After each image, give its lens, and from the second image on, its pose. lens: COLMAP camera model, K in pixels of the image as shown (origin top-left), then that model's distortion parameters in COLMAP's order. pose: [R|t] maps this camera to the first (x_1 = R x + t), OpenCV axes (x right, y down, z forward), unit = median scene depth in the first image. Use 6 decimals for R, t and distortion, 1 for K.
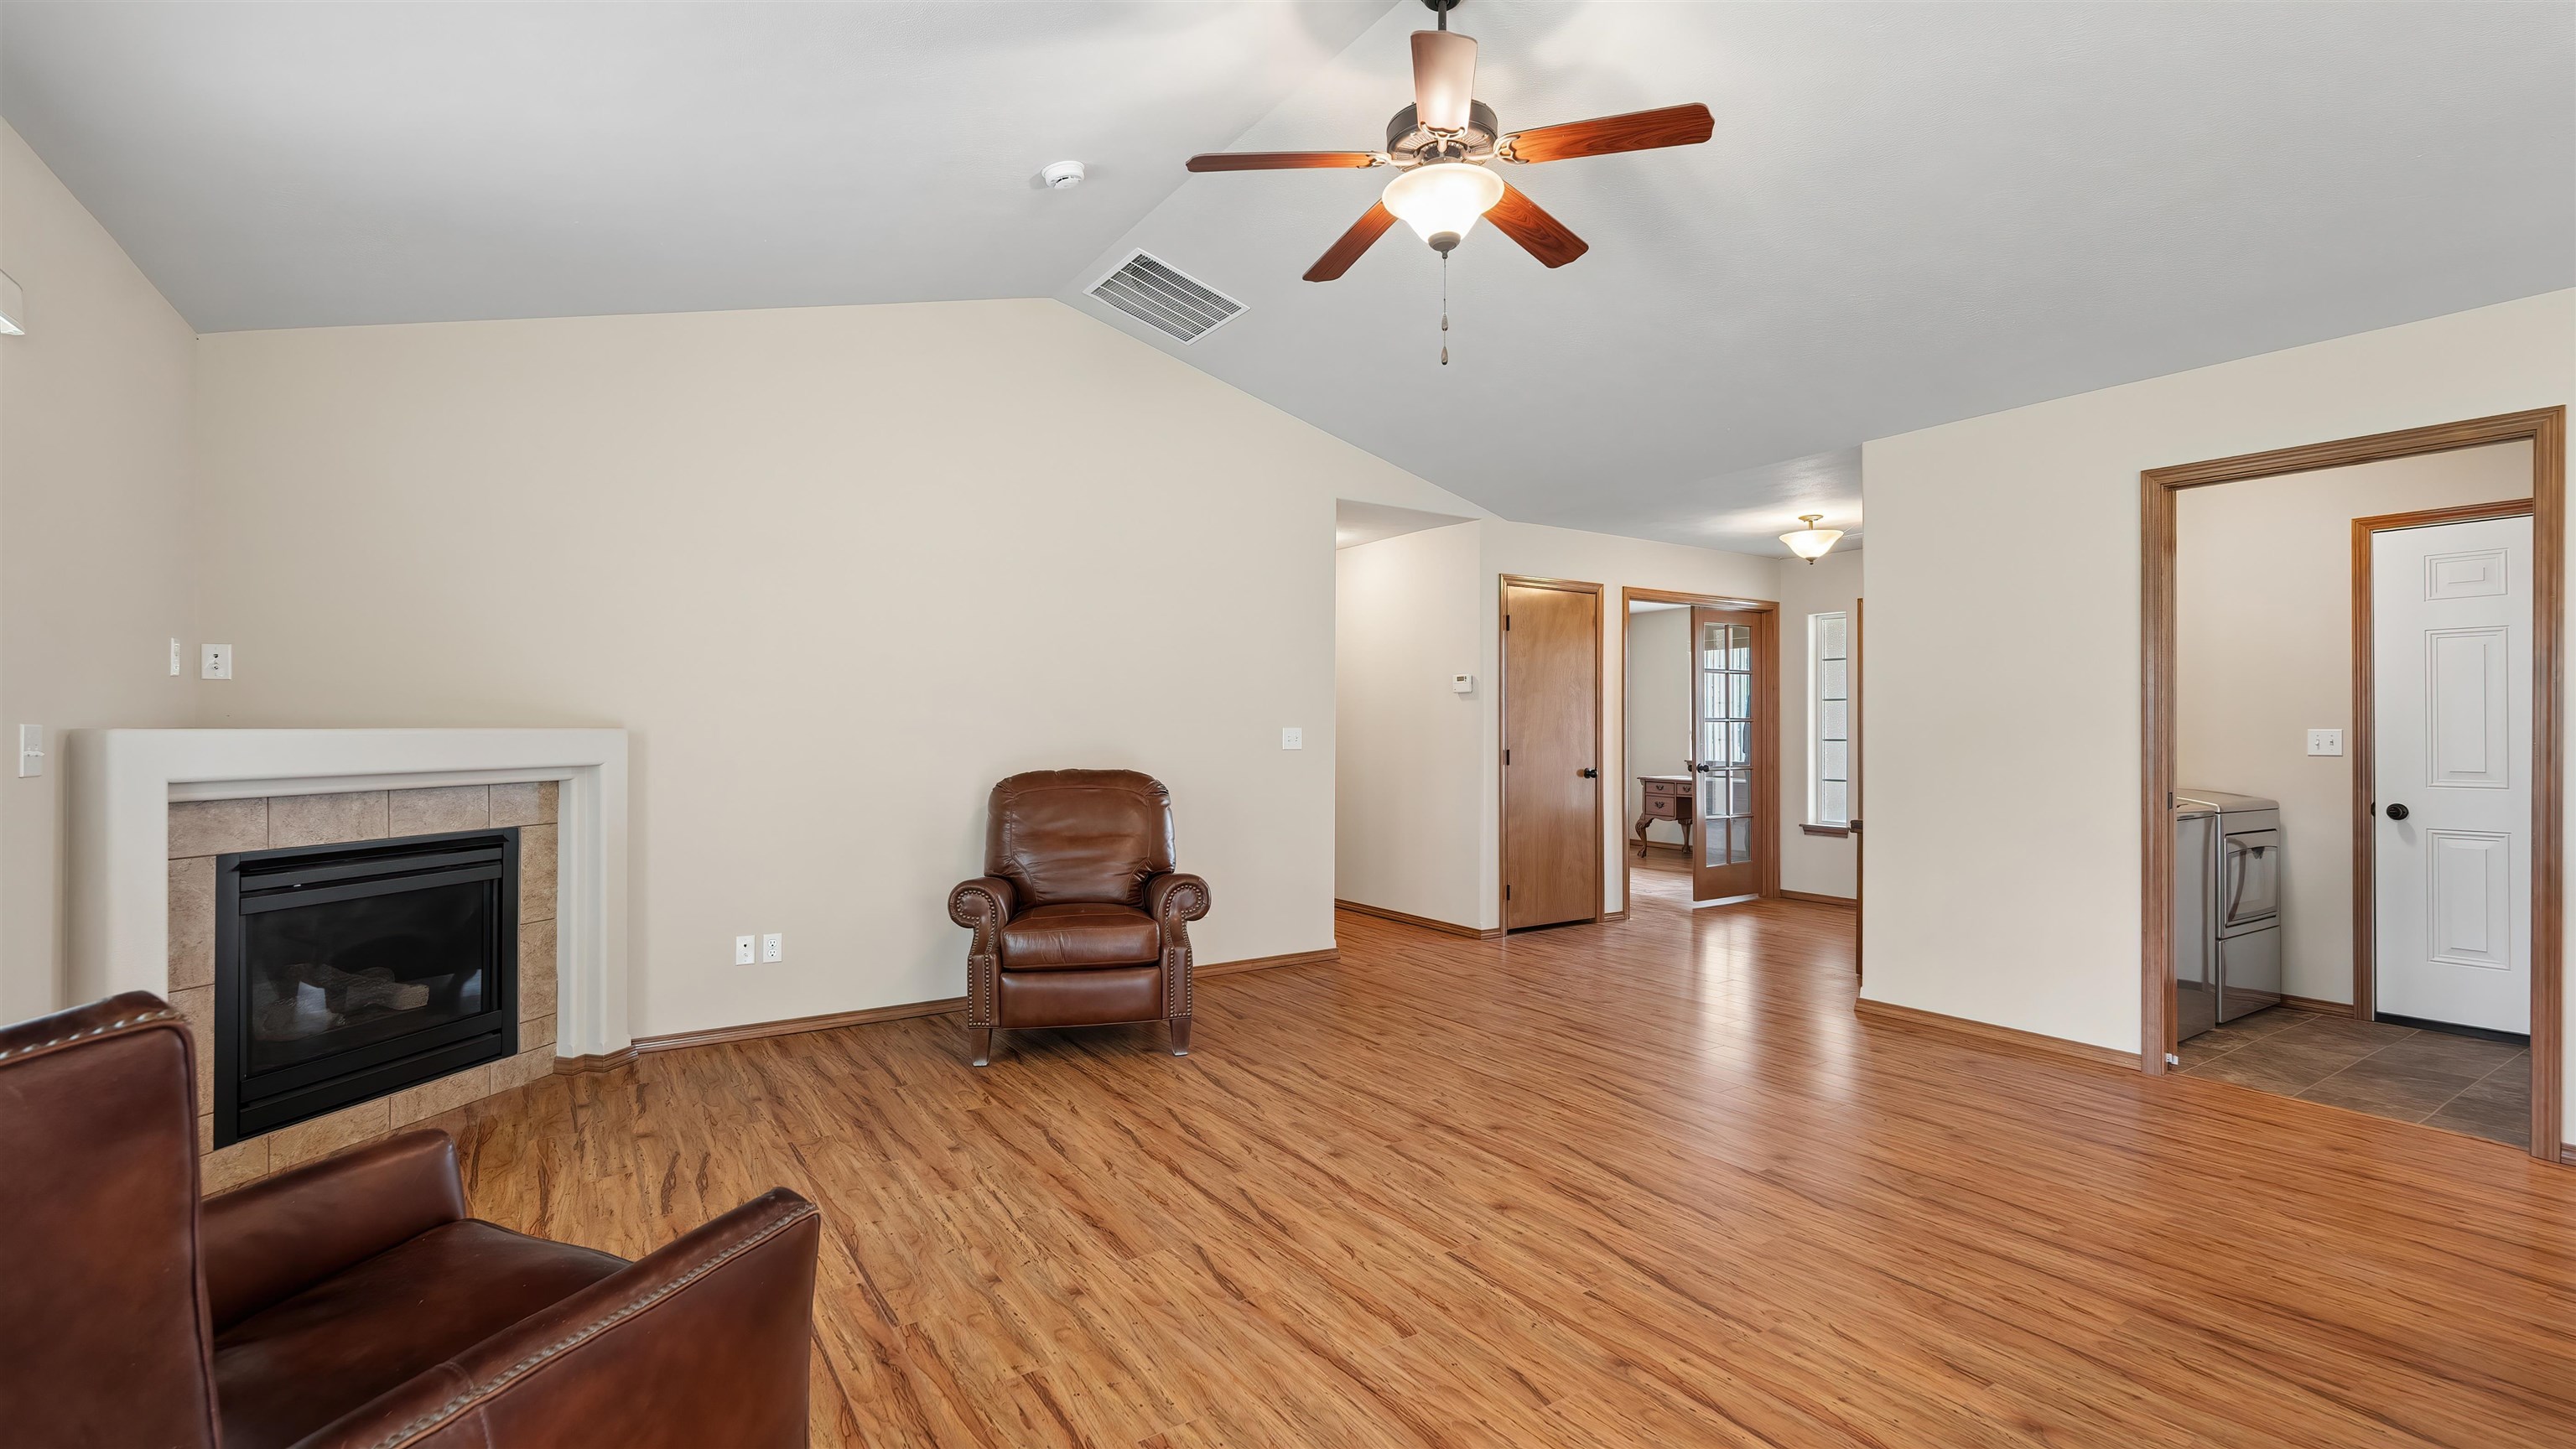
lens RADIAL K [[1127.5, 0, 1288.0], [0, 1127.5, 724.5], [0, 0, 1]] dist [-0.005229, 0.000266]
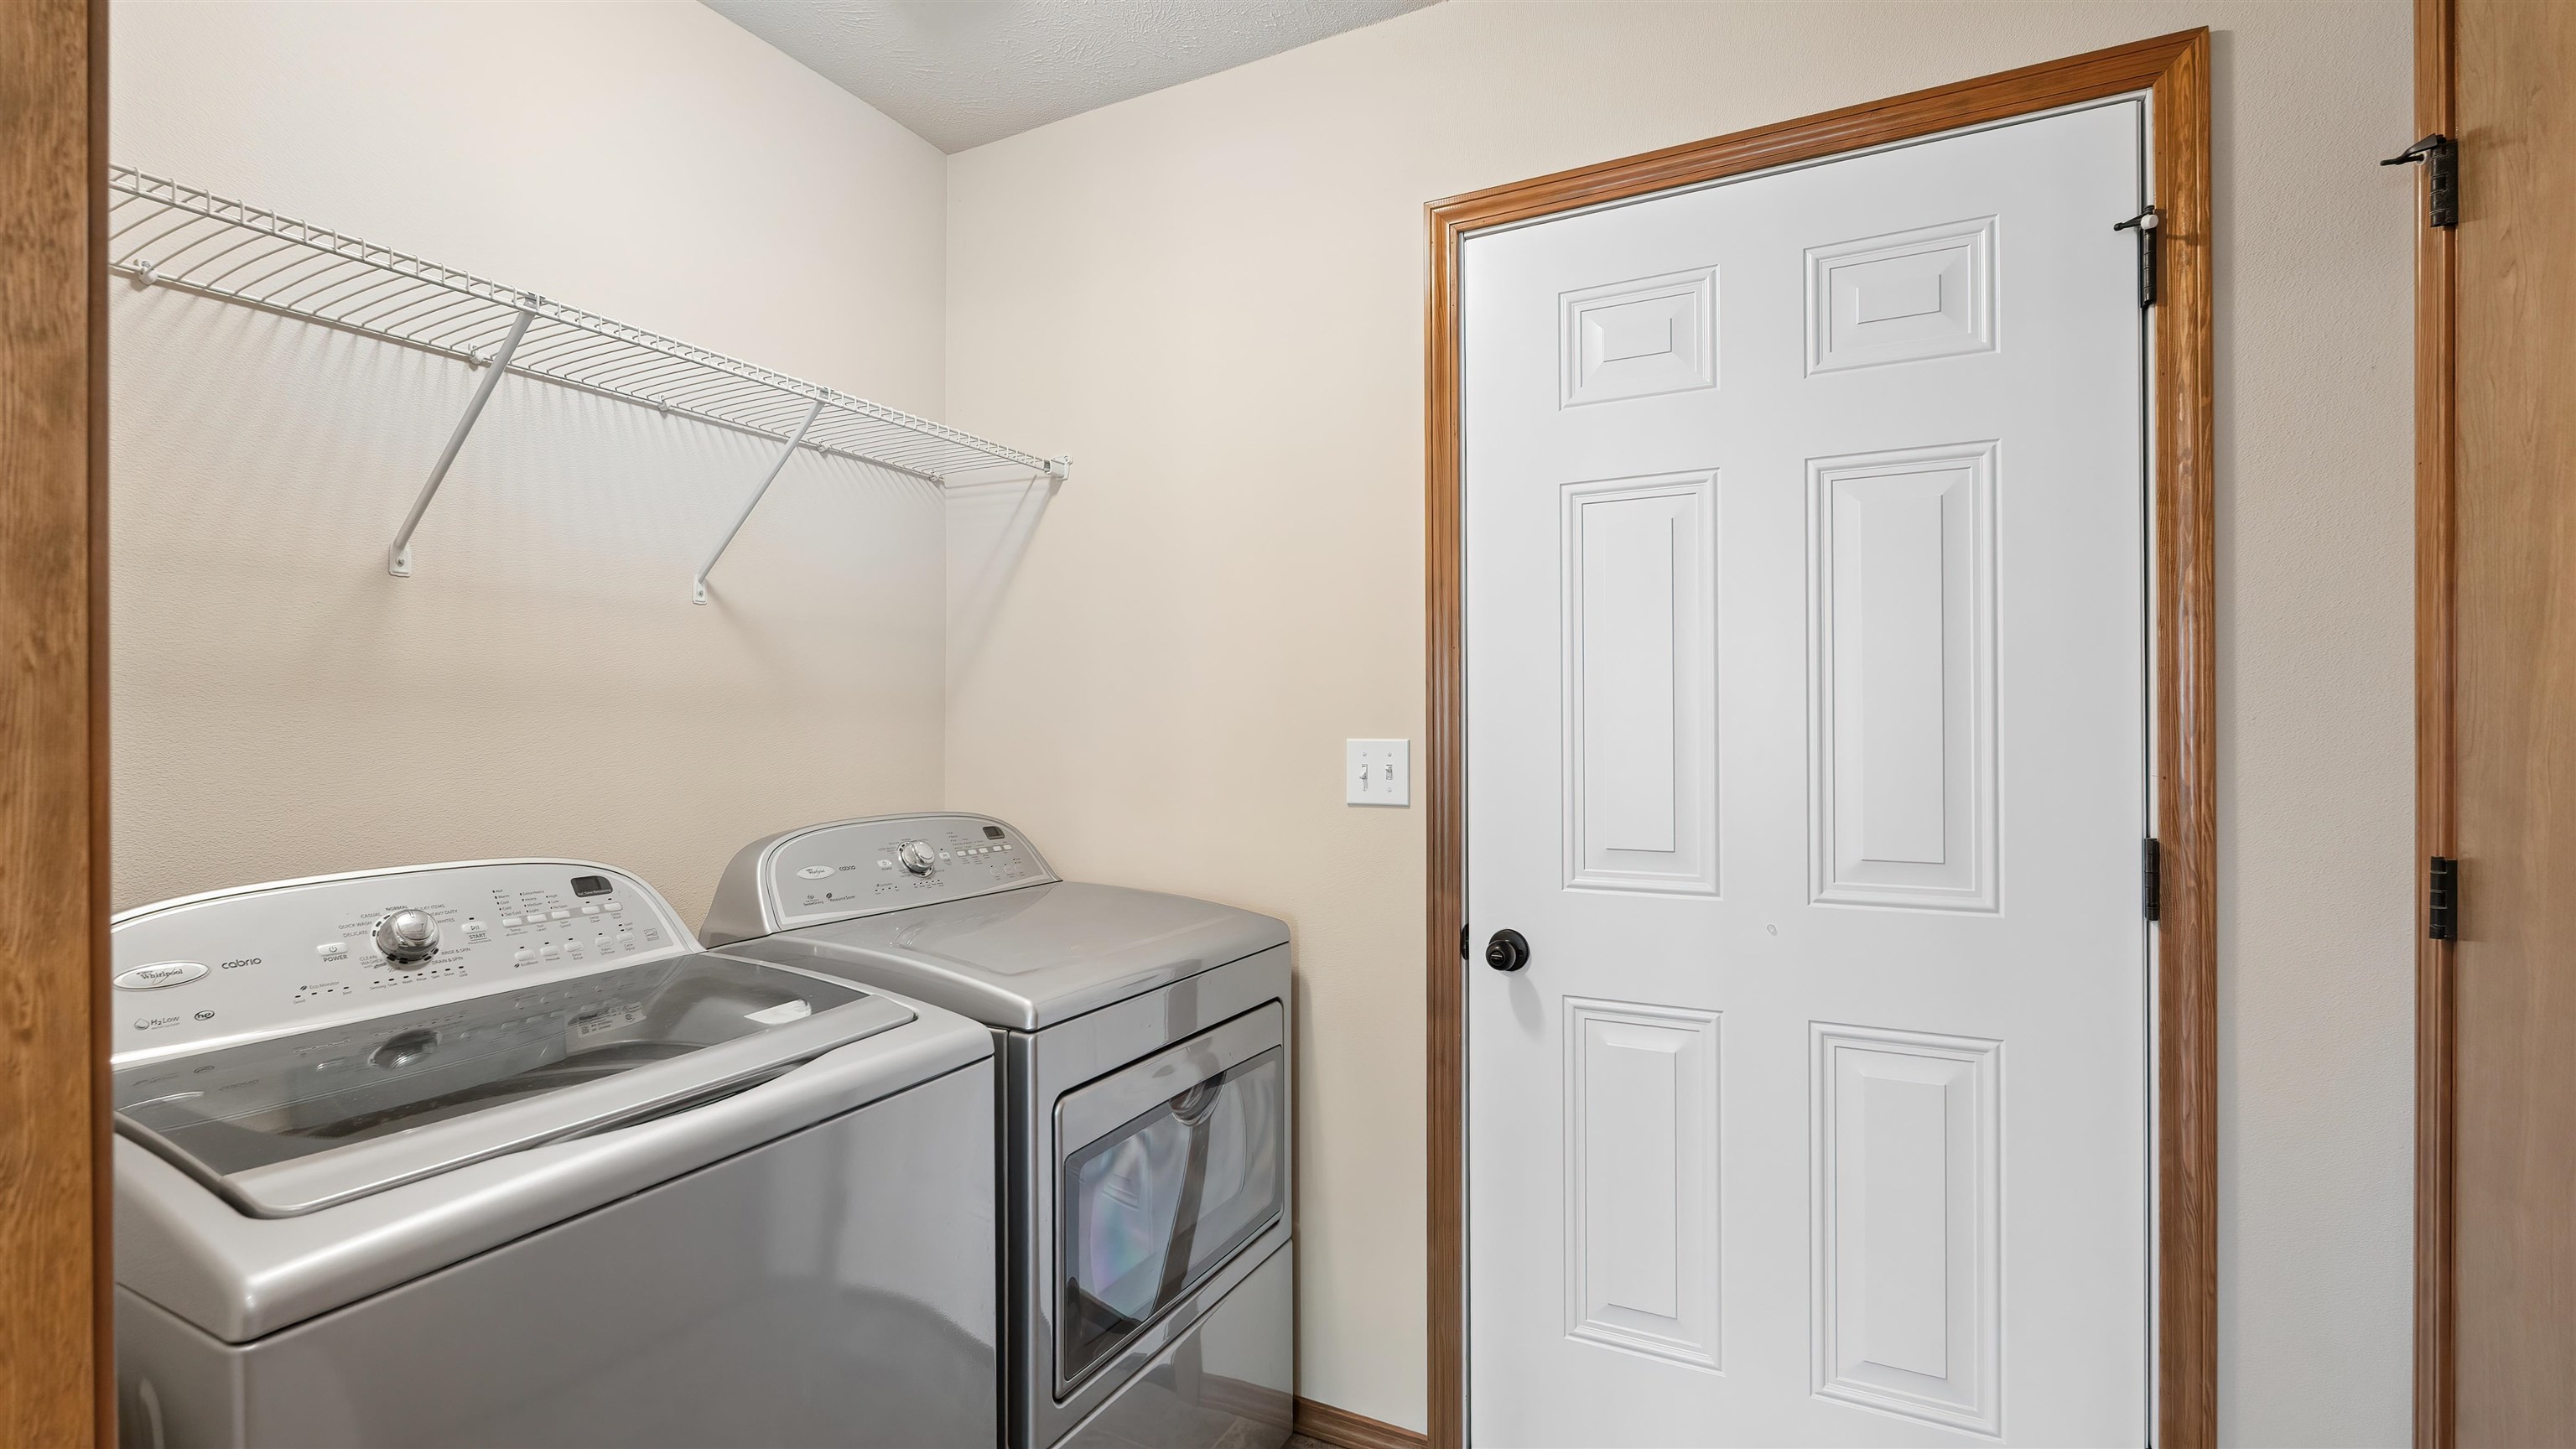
lens RADIAL K [[1127.5, 0, 1288.0], [0, 1127.5, 724.5], [0, 0, 1]] dist [-0.005229, 0.000266]
pose [[0.875598, -0.007410, 0.482983, 0.873087], [0.006143, 0.999972, 0.004204, -0.003858], [-0.483001, -0.000714, 0.875619, 0.822085]]
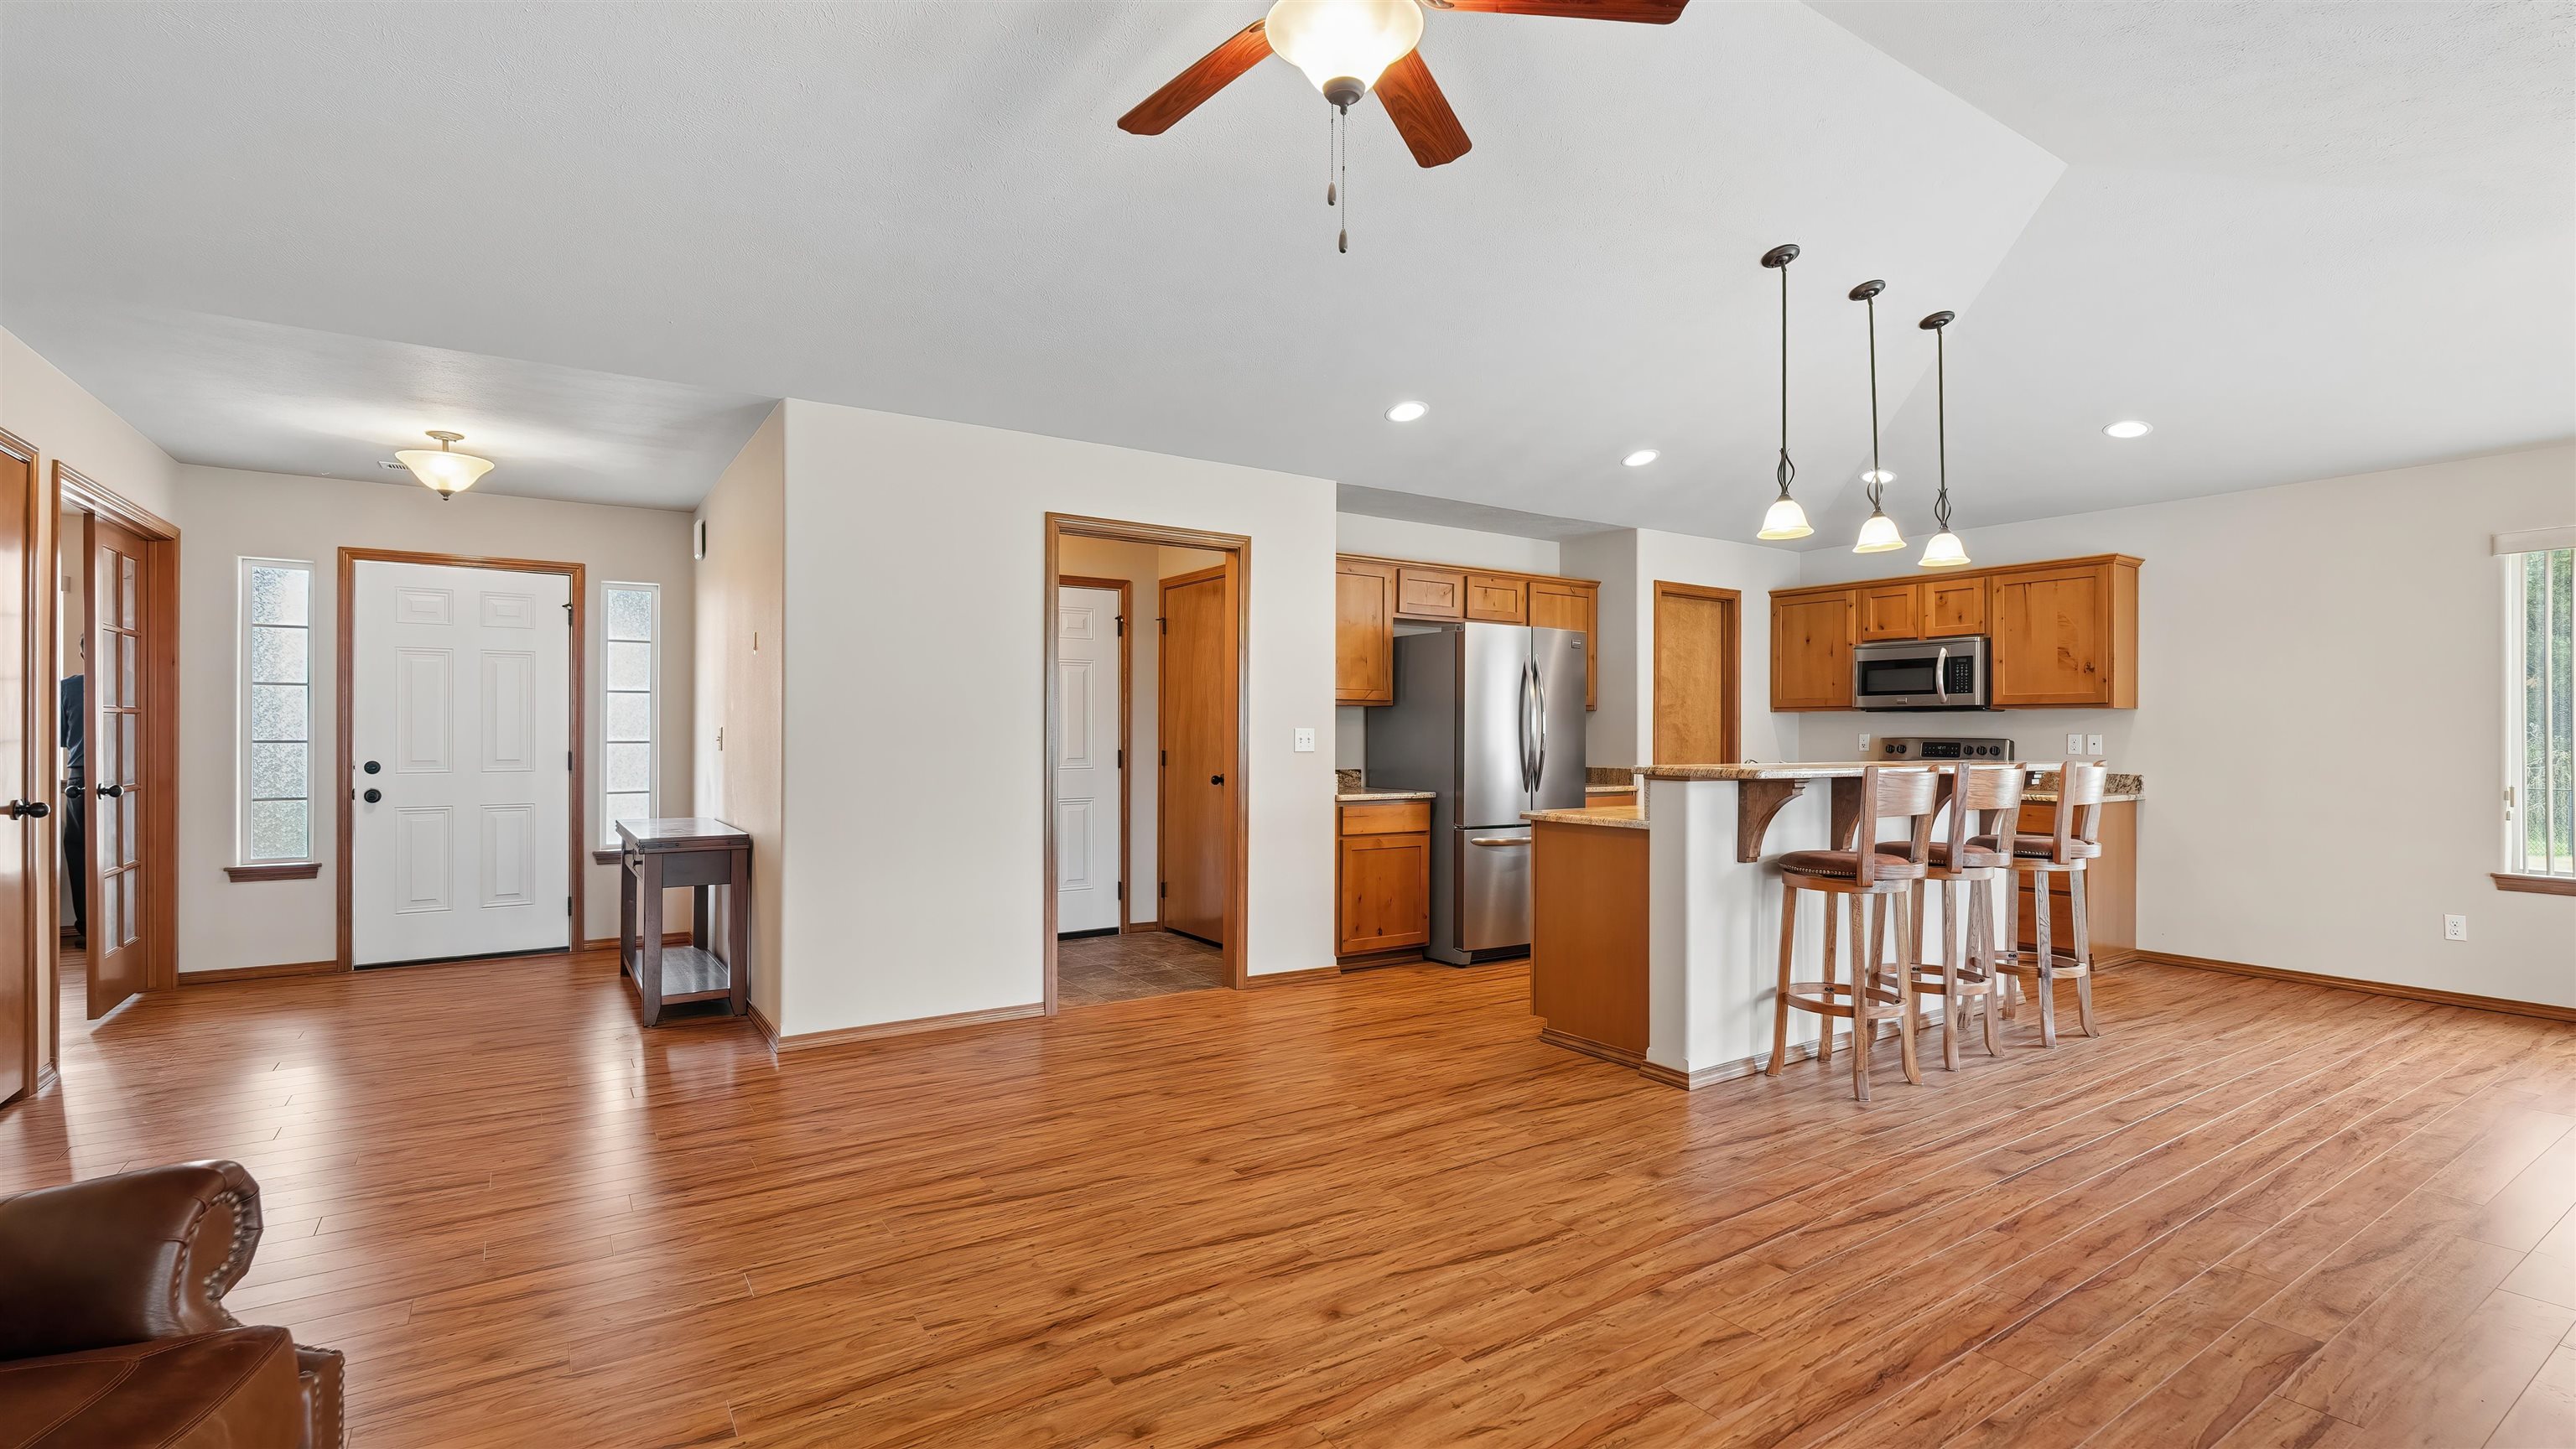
lens RADIAL K [[1155.1, 0, 1292.1], [0, 1155.1, 730.7], [0, 0, 1]] dist [-0.001890, -0.000312]
pose [[-0.007010, -0.000153, 0.999975, -0.470814], [-0.008594, 0.999963, 0.000093, 0.004112], [-0.999938, -0.008593, -0.007011, 0.755703]]
